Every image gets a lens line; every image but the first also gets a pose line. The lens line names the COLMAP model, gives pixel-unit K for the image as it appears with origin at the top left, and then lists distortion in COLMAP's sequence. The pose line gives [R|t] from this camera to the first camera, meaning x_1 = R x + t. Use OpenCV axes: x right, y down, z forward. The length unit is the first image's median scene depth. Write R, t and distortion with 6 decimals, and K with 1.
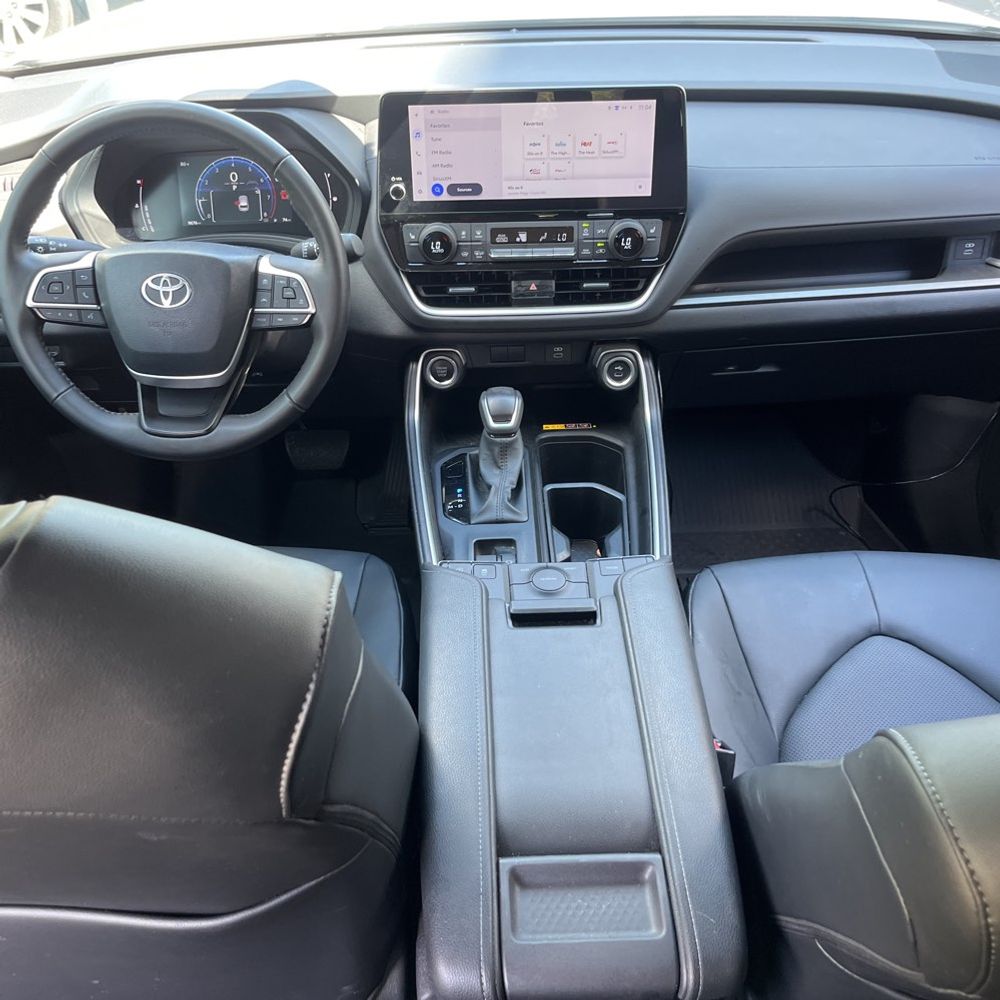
lens RADIAL K [[1025.9, 0, 489.2], [0, 1025.9, 509.8], [0, 0, 1]] dist [0.022328, 0.000000]
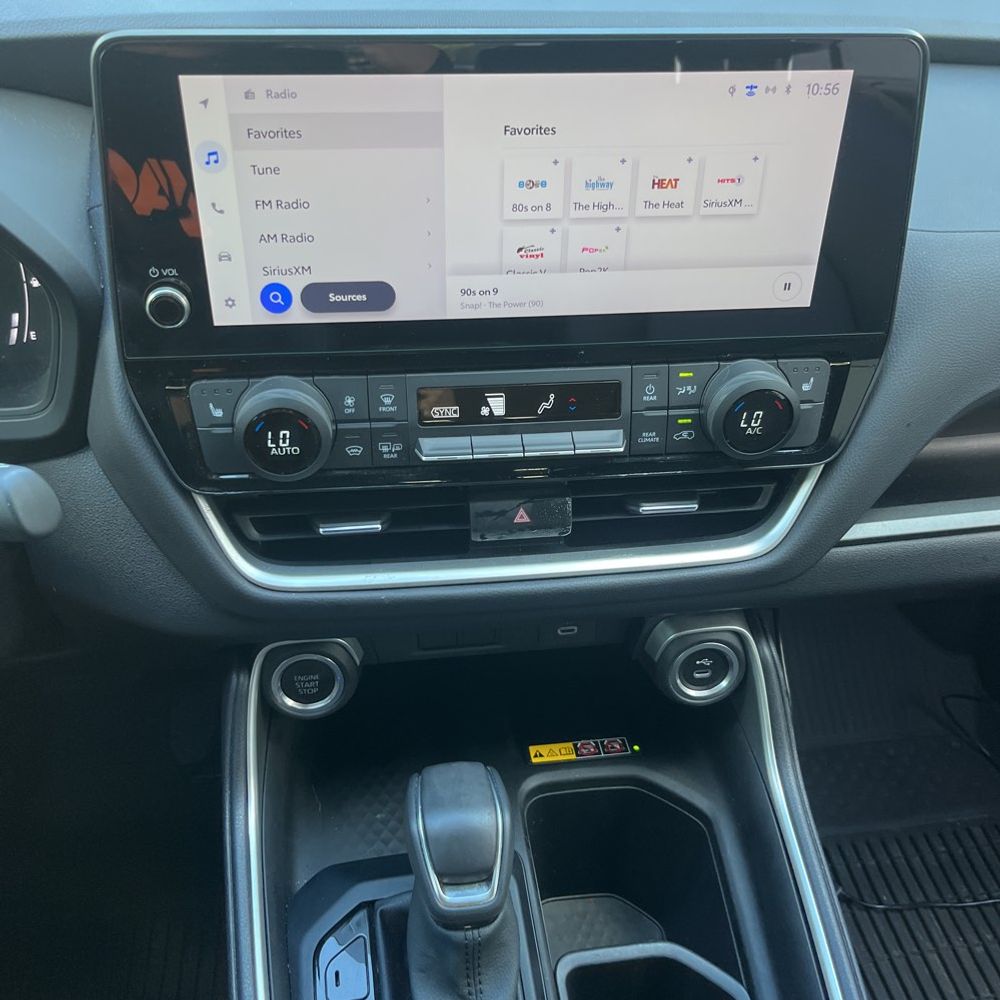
lens RADIAL K [[1025.9, 0, 495.9], [0, 1025.9, 498.9], [0, 0, 1]] dist [0.022328, 0.000000]
pose [[0.991217, -0.038799, 0.126425, -0.020333], [0.031993, 0.997950, 0.055426, -0.251797], [-0.128317, -0.050895, 0.990426, 0.599275]]
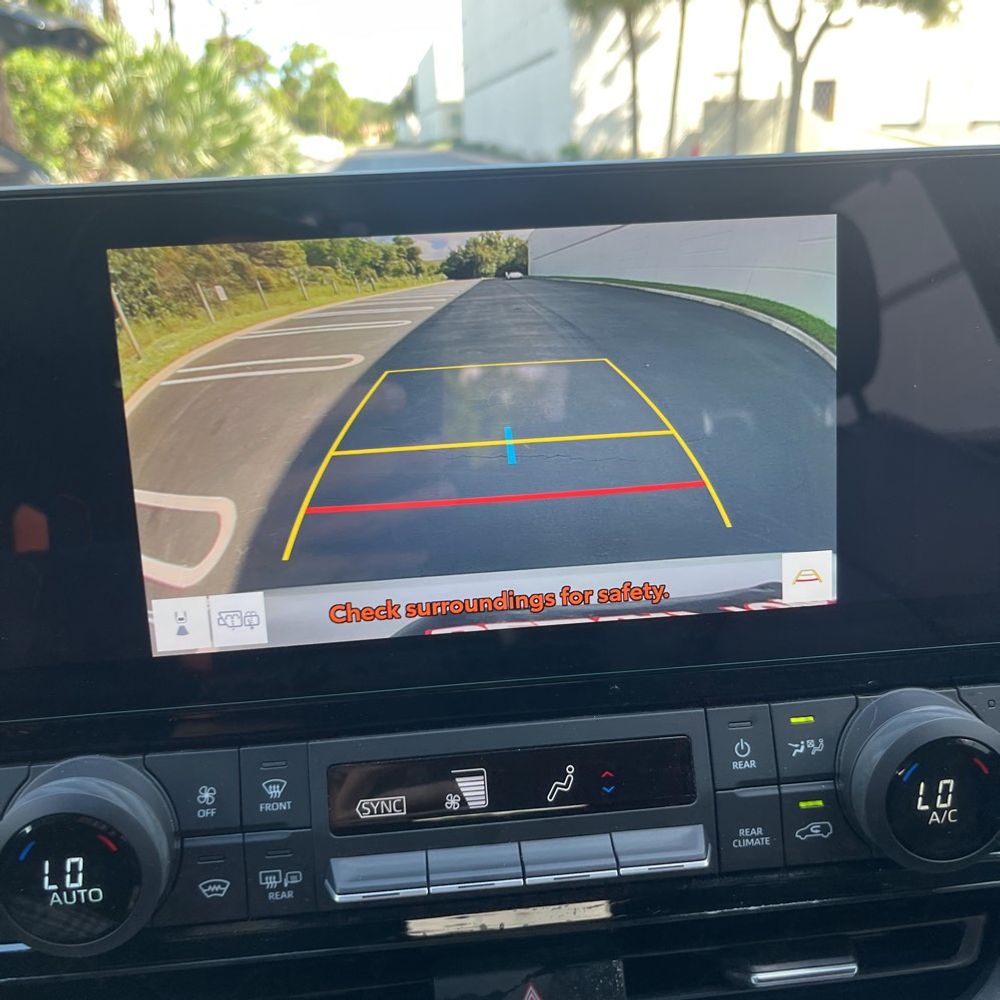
lens RADIAL K [[1025.9, 0, 507.2], [0, 1025.9, 507.9], [0, 0, 1]] dist [0.022328, 0.000000]
pose [[0.994350, -0.048046, 0.094659, 0.021677], [0.076271, 0.943572, -0.322264, -0.251210], [-0.073834, 0.327663, 0.941905, 0.765713]]
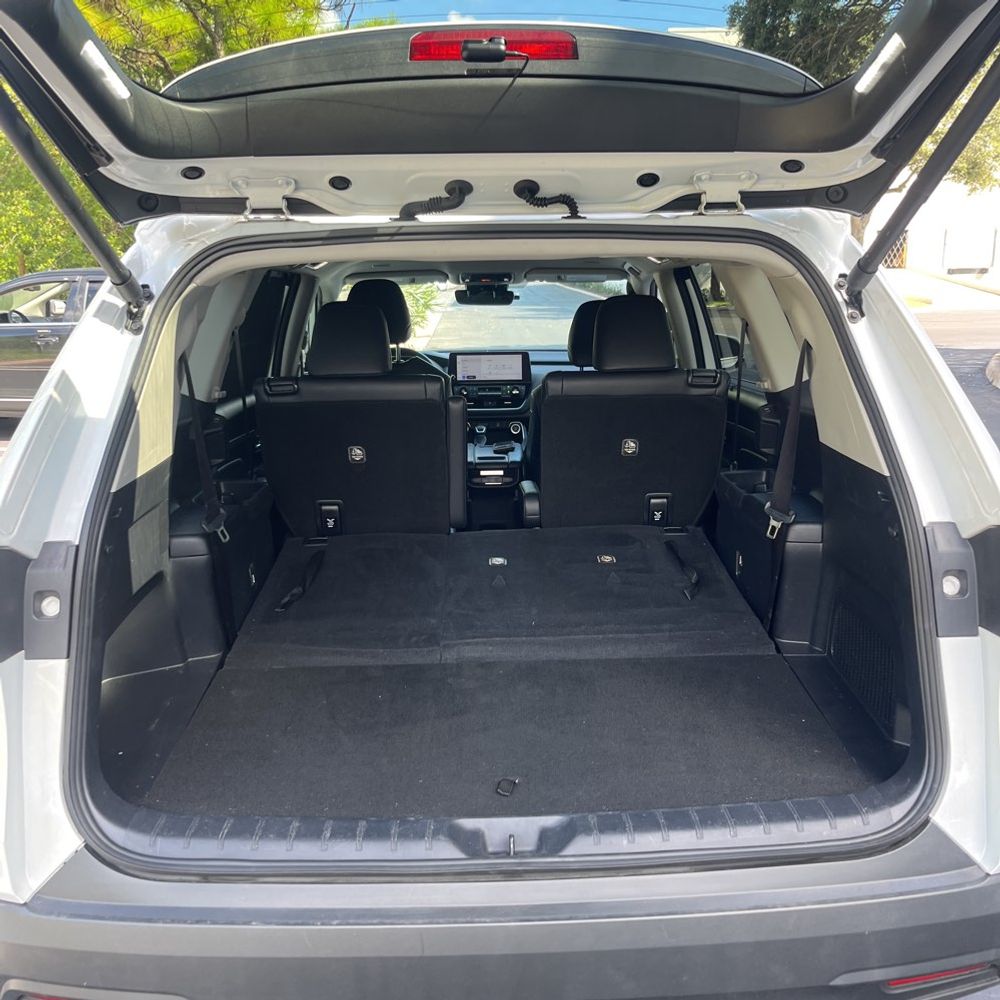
lens RADIAL K [[1025.9, 0, 501.3], [0, 1025.9, 501.2], [0, 0, 1]] dist [0.022328, 0.000000]
pose [[0.999660, 0.012968, 0.022605, 0.006381], [-0.010164, 0.992718, -0.120029, 0.567210], [-0.023997, 0.119758, 0.992513, -2.581463]]
